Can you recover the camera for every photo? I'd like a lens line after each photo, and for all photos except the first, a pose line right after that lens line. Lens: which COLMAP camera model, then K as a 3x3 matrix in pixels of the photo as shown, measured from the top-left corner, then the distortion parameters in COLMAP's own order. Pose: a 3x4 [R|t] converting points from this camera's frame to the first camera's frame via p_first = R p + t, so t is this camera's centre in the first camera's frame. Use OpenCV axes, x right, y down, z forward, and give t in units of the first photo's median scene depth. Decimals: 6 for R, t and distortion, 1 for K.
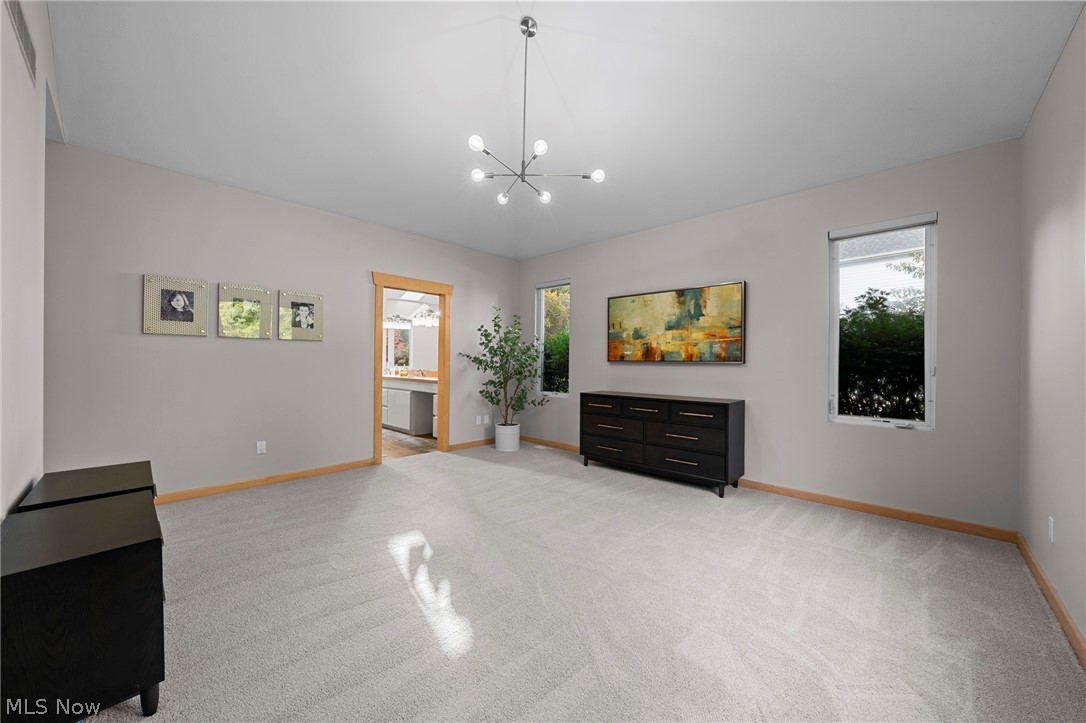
lens RADIAL K [[397.0, 0, 543.0], [0, 397.0, 361.5], [0, 0, 1]] dist [0.000083, -0.000017]
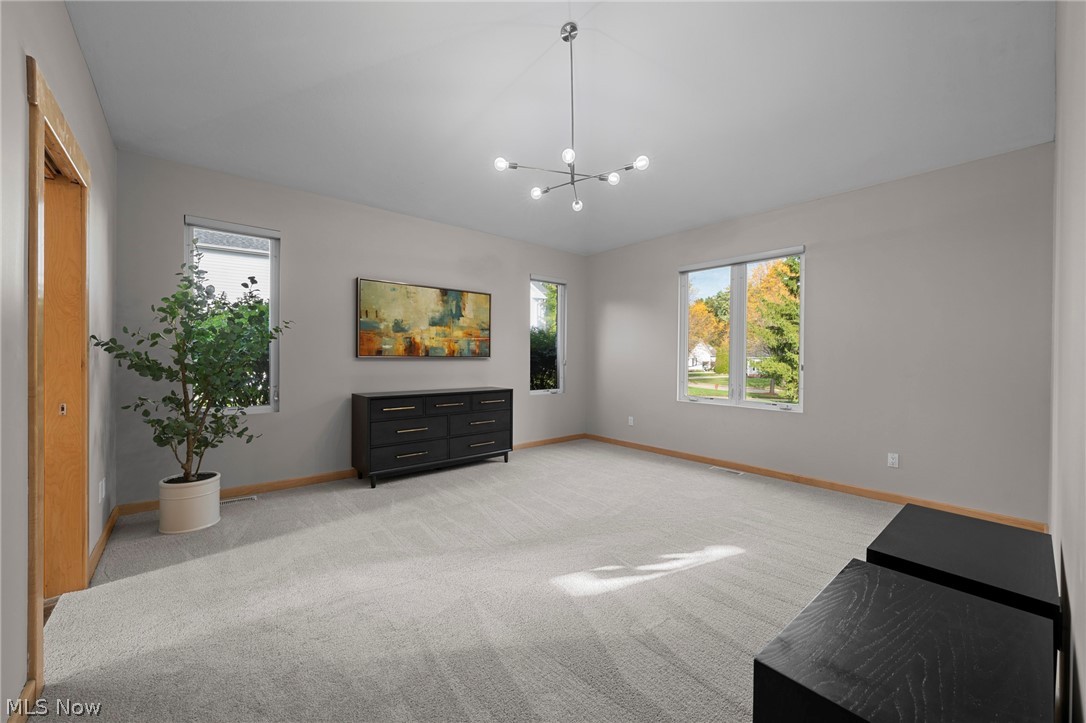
lens RADIAL K [[418.3, 0, 543.0], [0, 418.3, 361.5], [0, 0, 1]] dist [0.016914, 0.000016]
pose [[0.112199, -0.016104, 0.993555, -0.742686], [-0.004825, 0.999848, 0.016751, -0.007331], [-0.993674, -0.006673, 0.112104, 0.615029]]
